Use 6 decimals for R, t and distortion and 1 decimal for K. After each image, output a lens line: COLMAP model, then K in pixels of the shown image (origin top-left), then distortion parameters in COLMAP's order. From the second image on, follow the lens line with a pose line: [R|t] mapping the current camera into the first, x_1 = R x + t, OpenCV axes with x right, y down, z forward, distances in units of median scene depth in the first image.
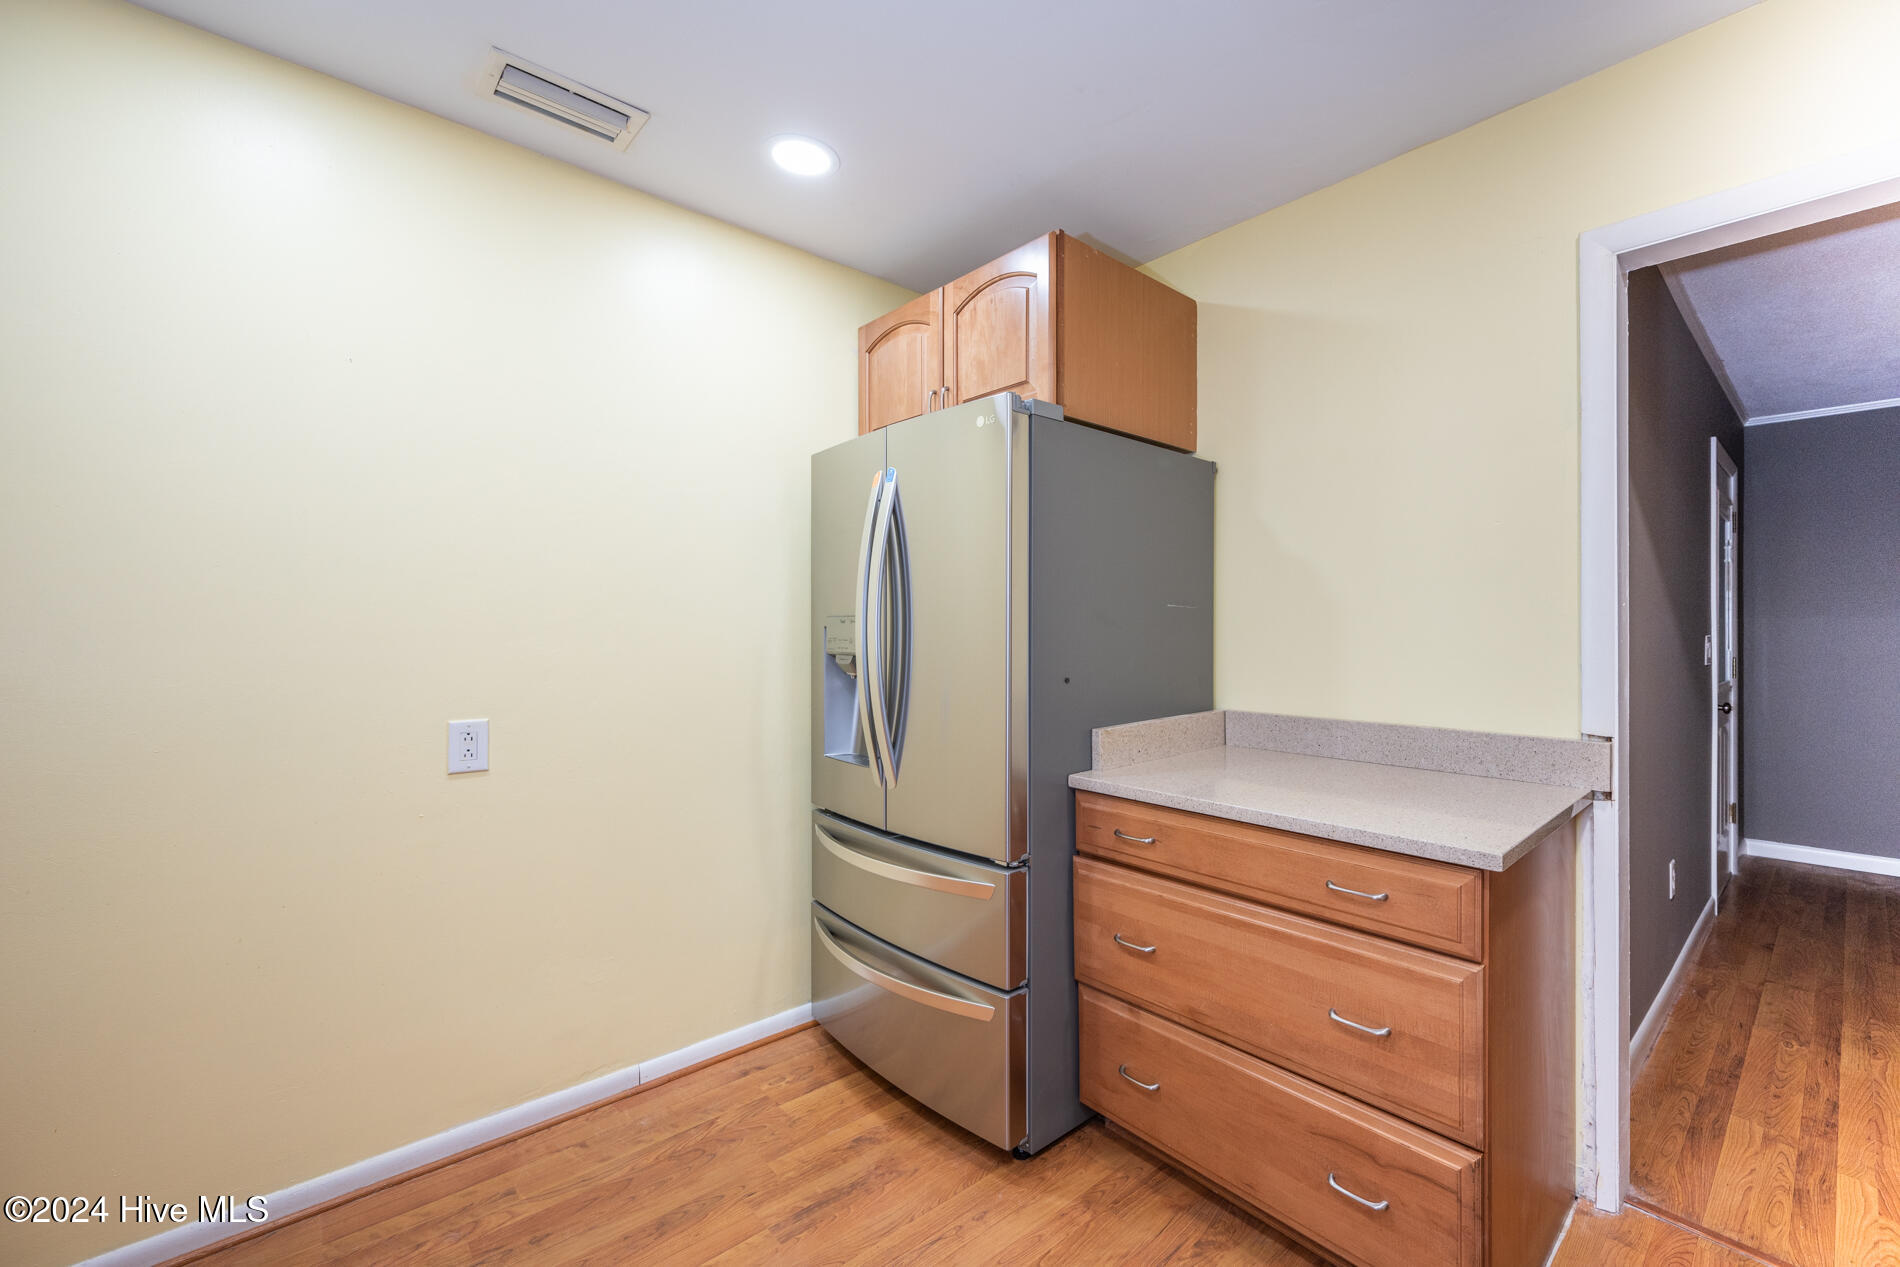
lens RADIAL K [[792.8, 0, 1058.6], [0, 792.8, 635.9], [0, 0, 1]] dist [-0.000780, -0.000030]
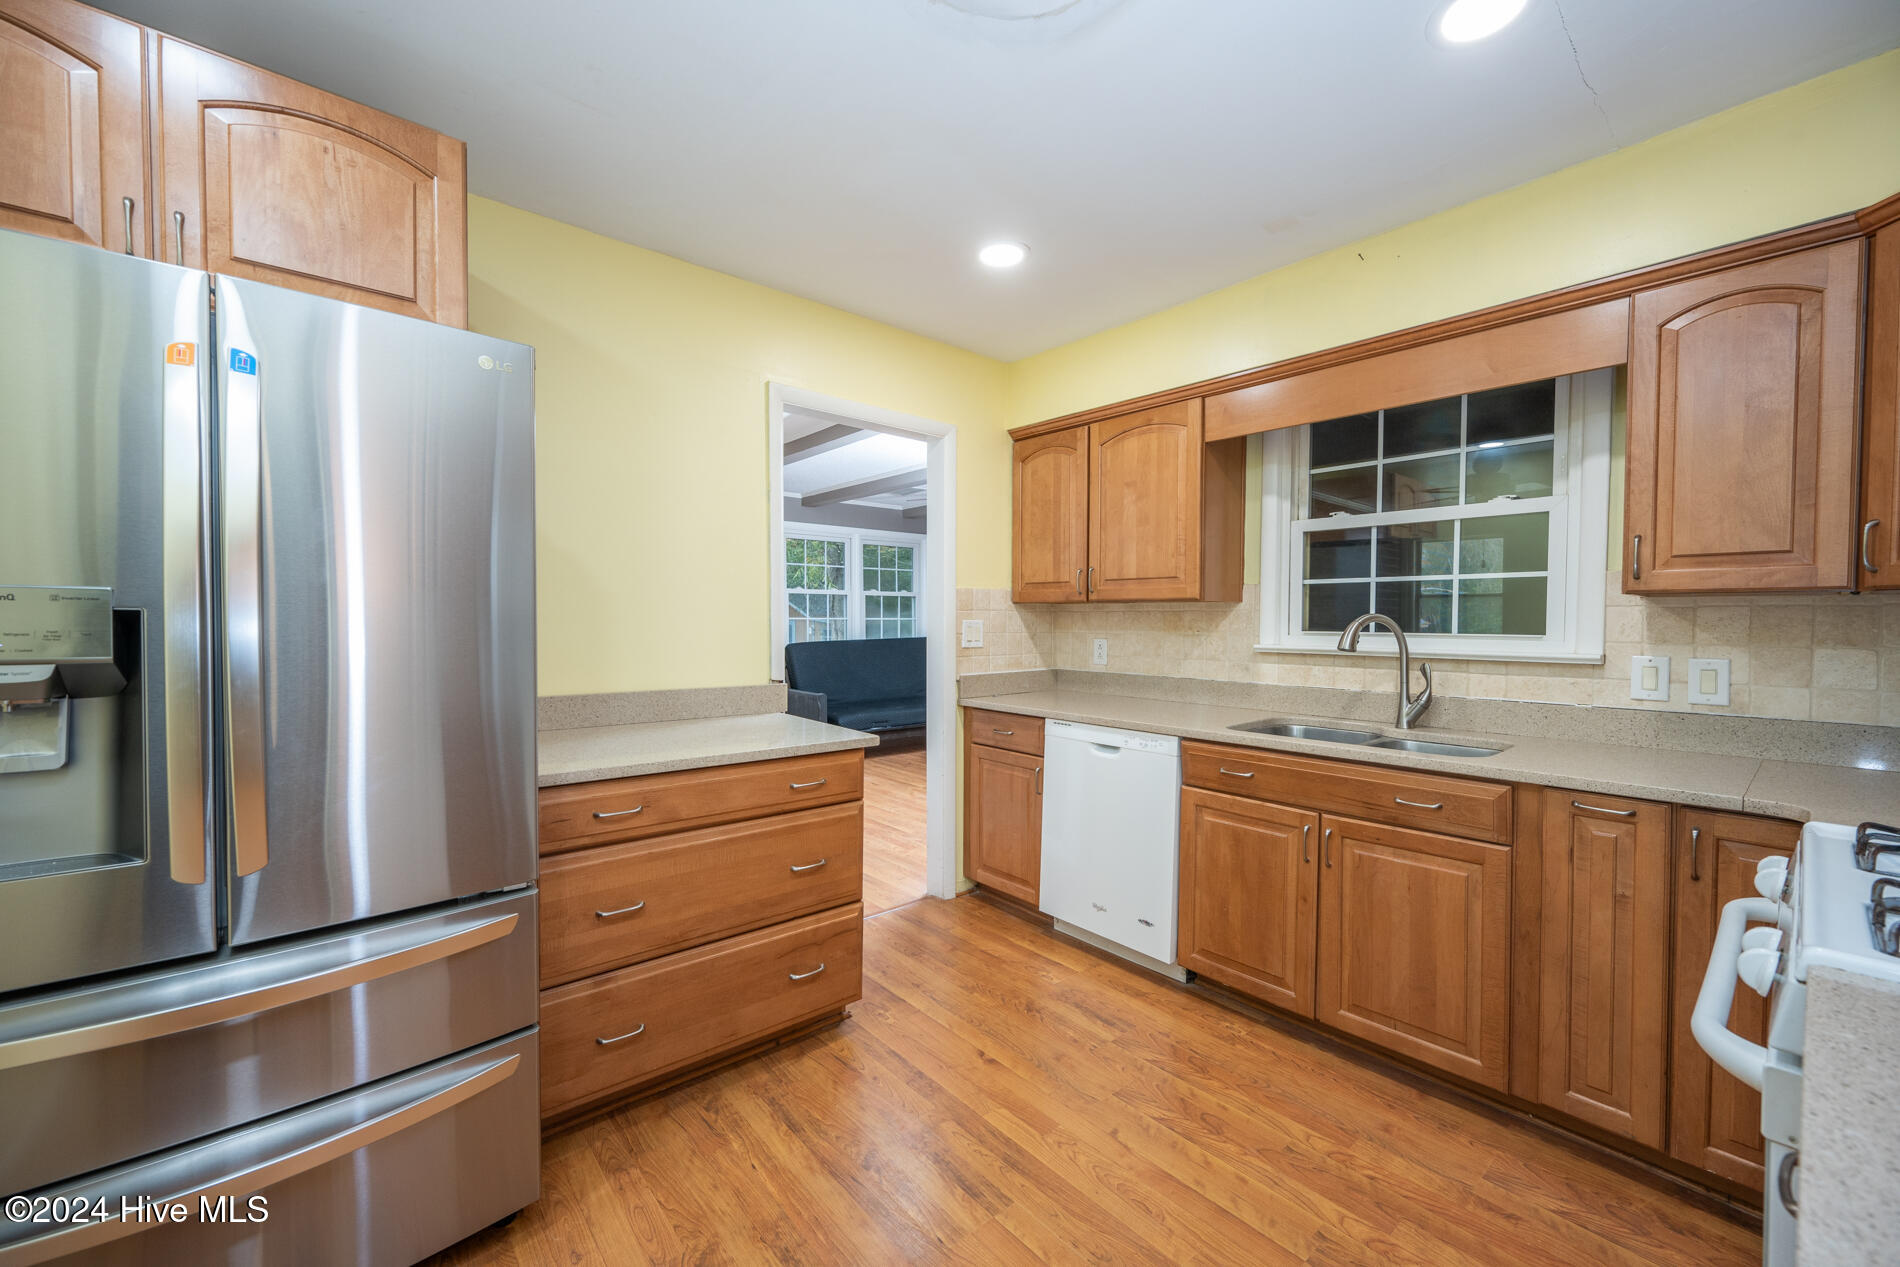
lens RADIAL K [[754.8, 0, 957.5], [0, 754.8, 638.2], [0, 0, 1]] dist [-0.000885, -0.000038]
pose [[0.070515, -0.024997, 0.997197, -0.897088], [0.000984, 0.999687, 0.024990, -0.005333], [-0.997510, -0.000781, 0.070518, 0.484903]]
